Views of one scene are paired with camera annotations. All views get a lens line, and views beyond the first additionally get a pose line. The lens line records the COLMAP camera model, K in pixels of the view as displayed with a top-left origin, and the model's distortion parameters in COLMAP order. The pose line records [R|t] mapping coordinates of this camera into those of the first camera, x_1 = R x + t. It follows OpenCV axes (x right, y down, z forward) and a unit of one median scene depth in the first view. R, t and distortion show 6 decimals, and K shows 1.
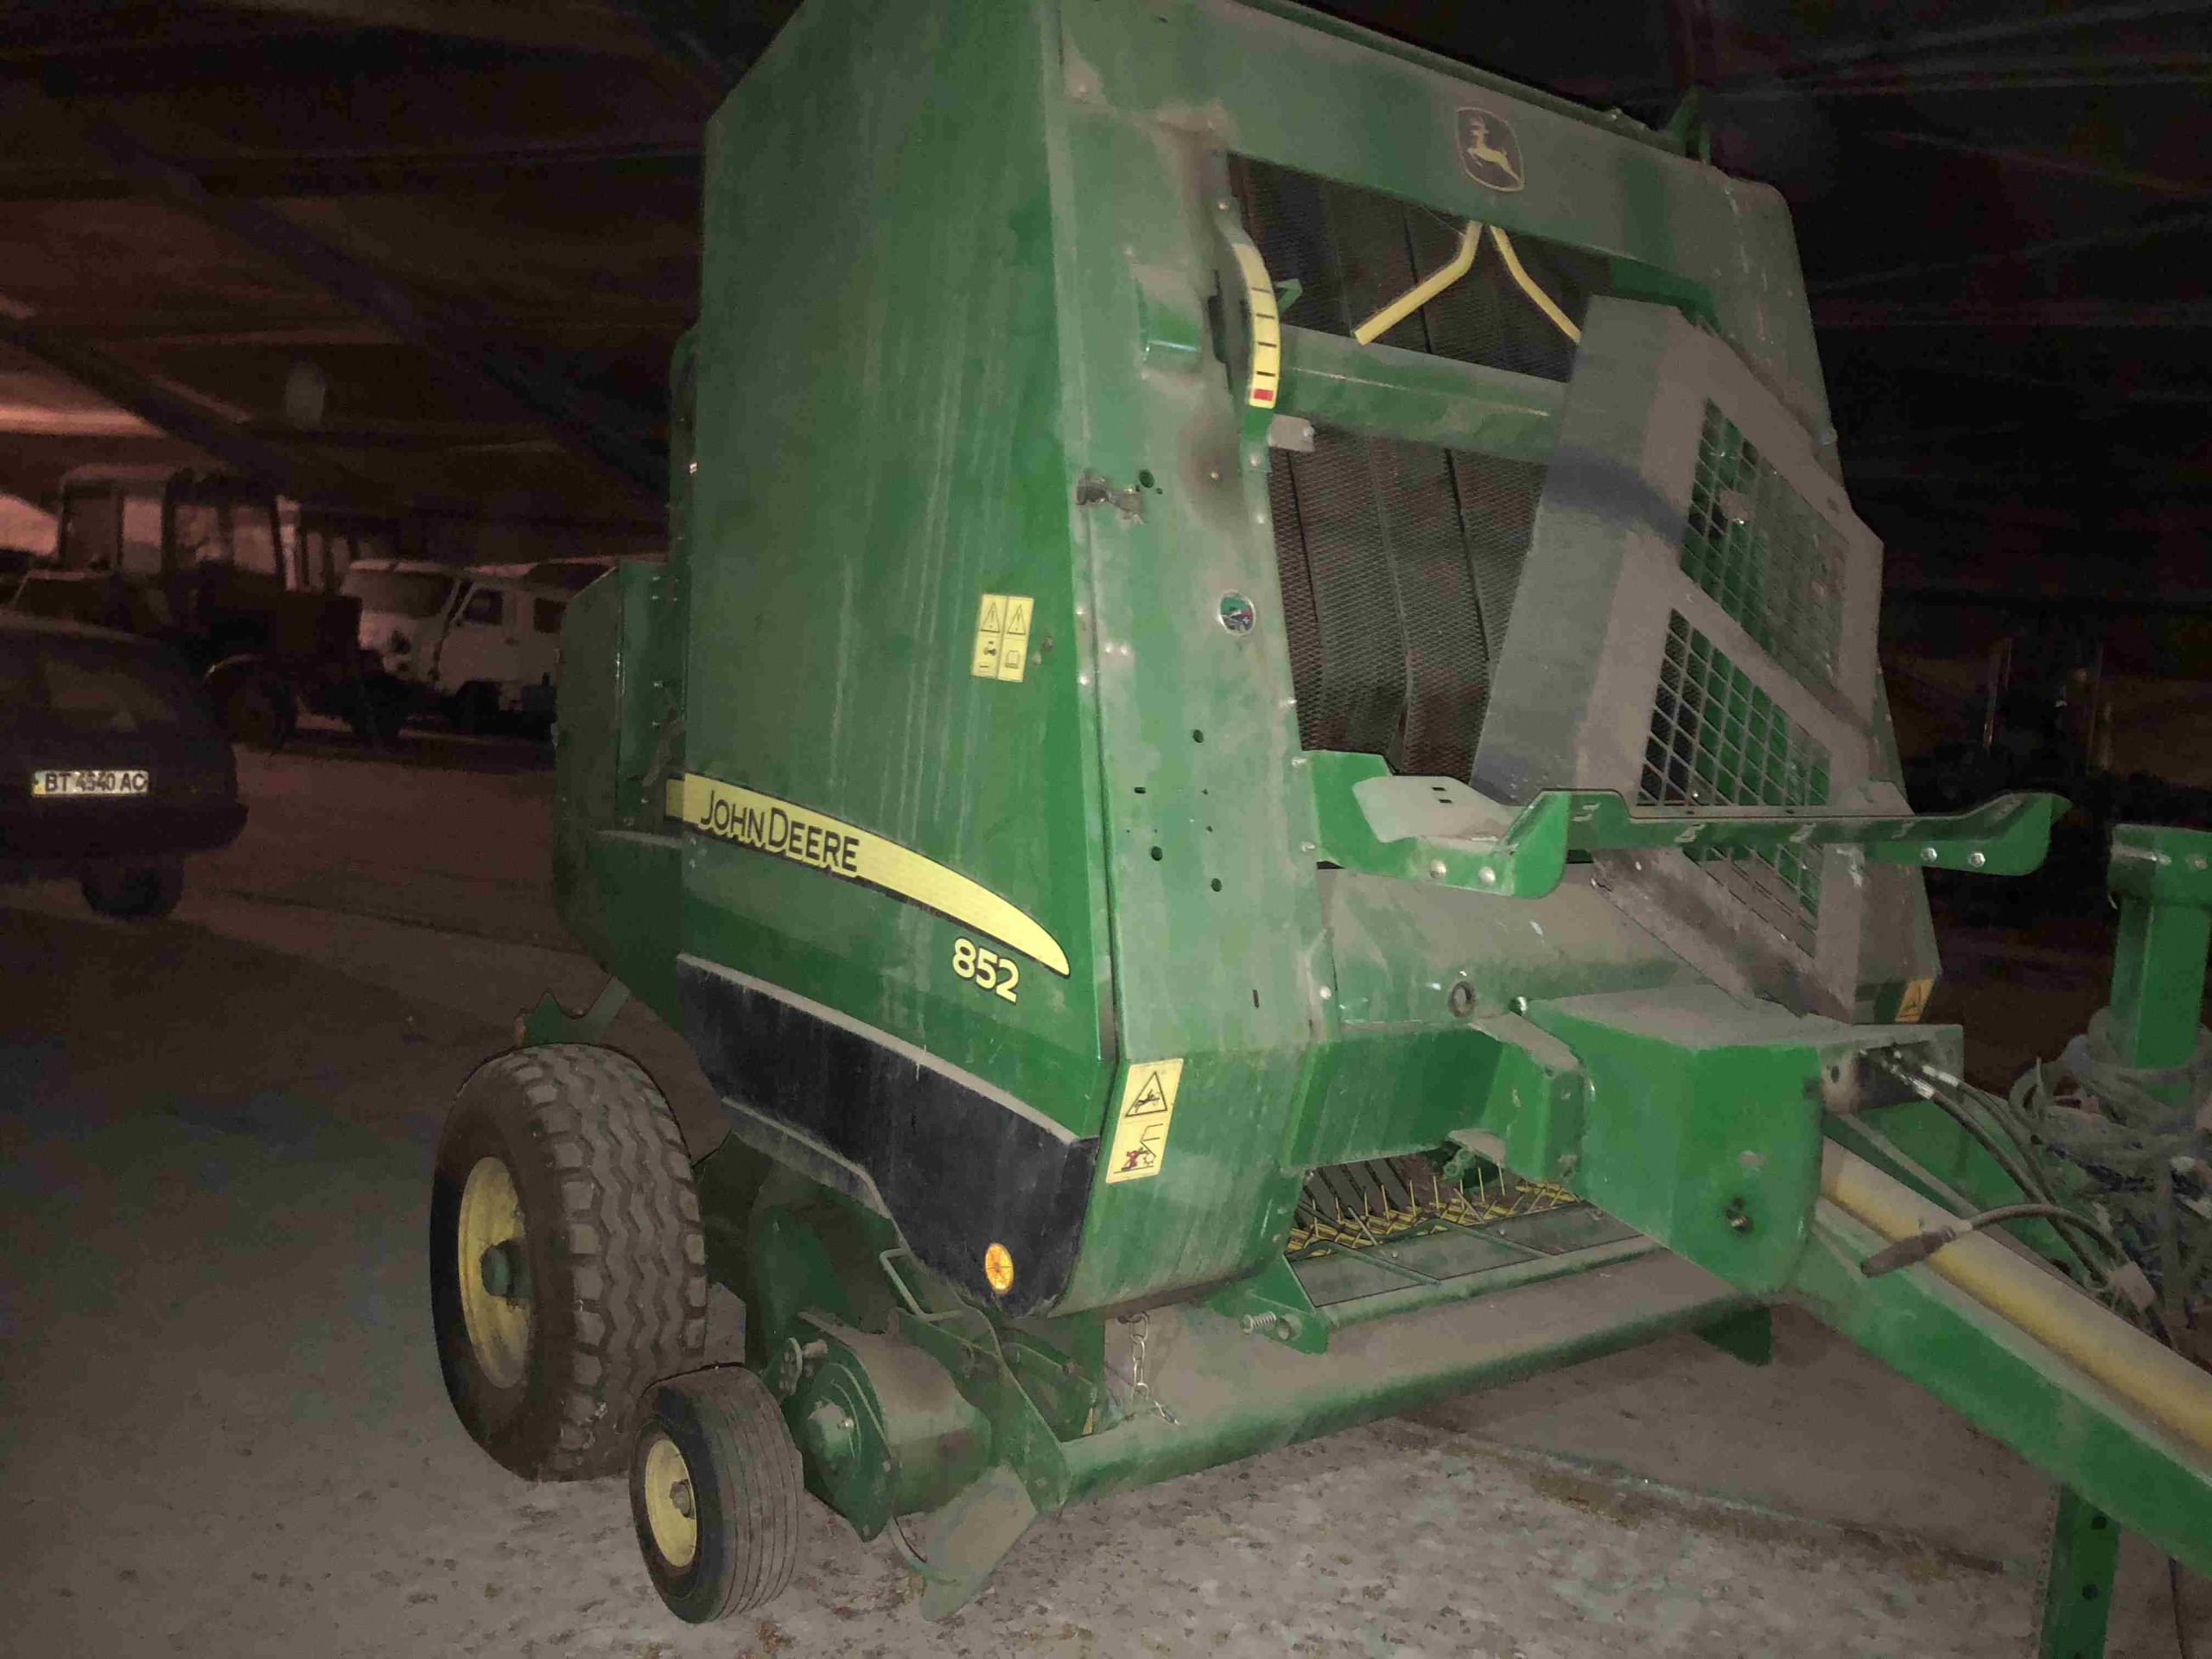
lens RADIAL K [[1766.4, 0, 1102.2], [0, 1766.4, 814.1], [0, 0, 1]] dist [0.068201, -0.007283]
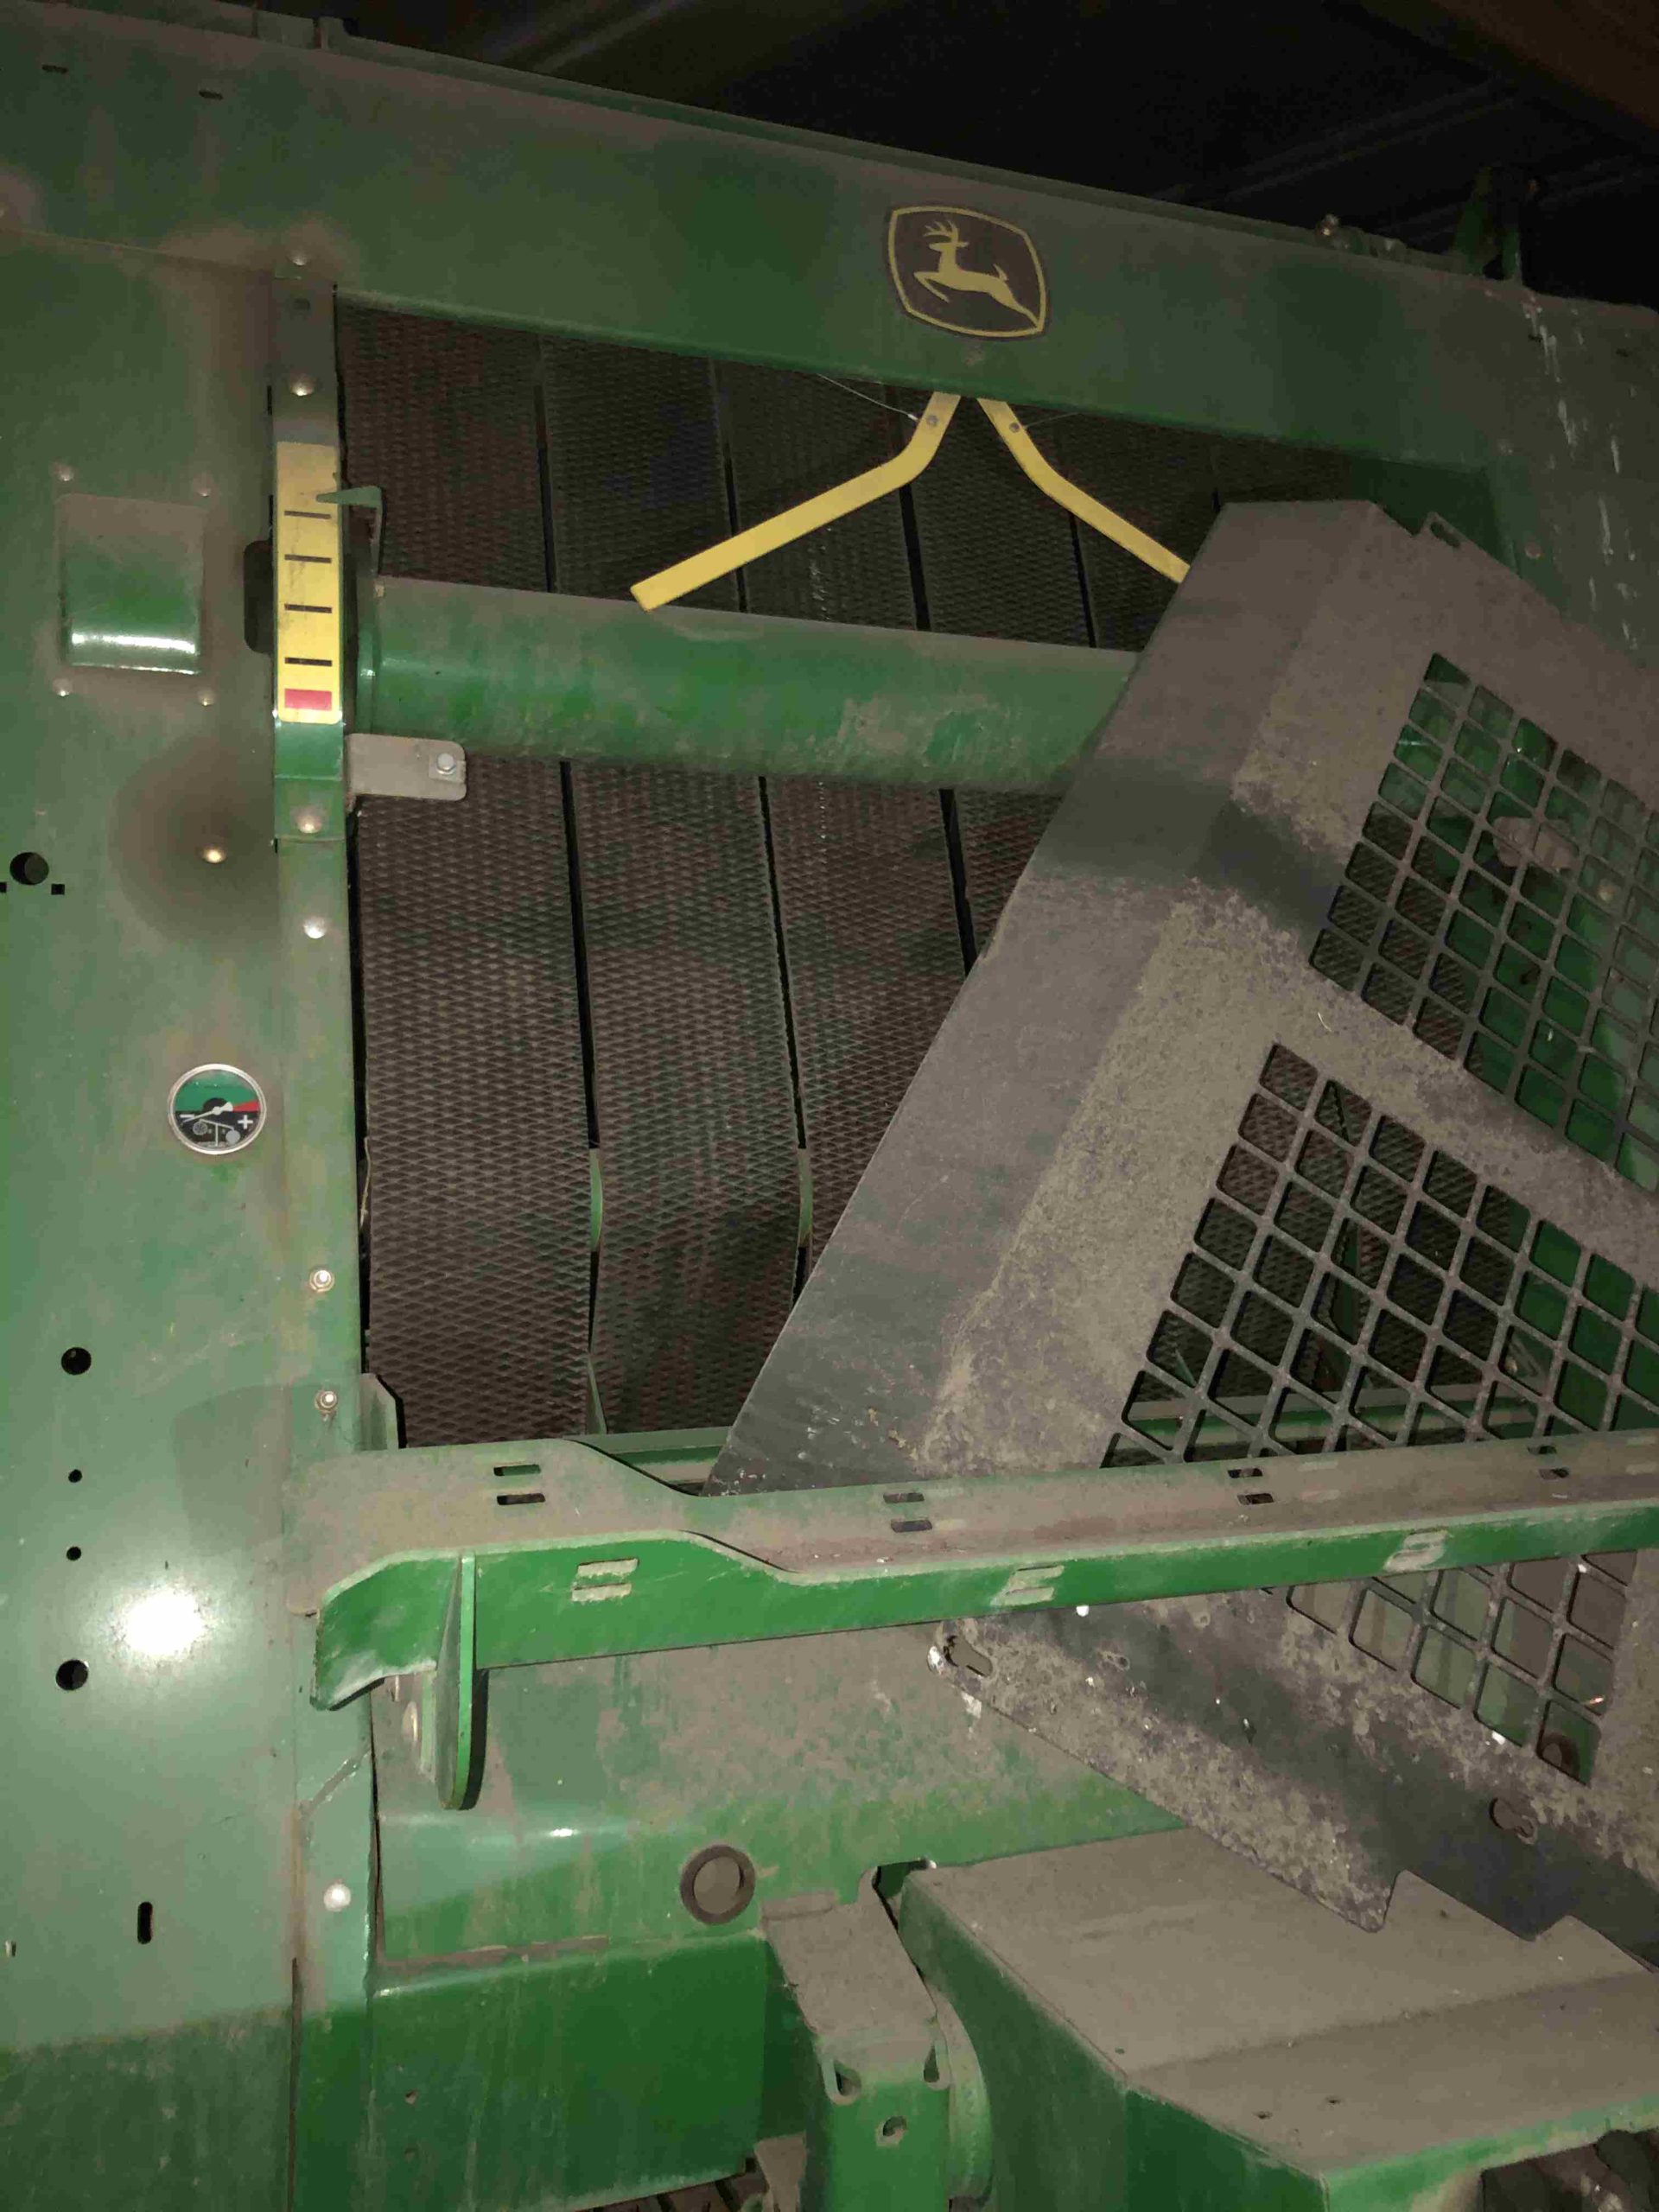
lens RADIAL K [[1847.0, 0, 883.2], [0, 1847.0, 1092.4], [0, 0, 1]] dist [0.044176, -0.006578]
pose [[0.959549, -0.052696, -0.276565, 0.367130], [0.025406, 0.994527, -0.101348, -0.052065], [0.280391, 0.090222, 0.955636, 0.474536]]
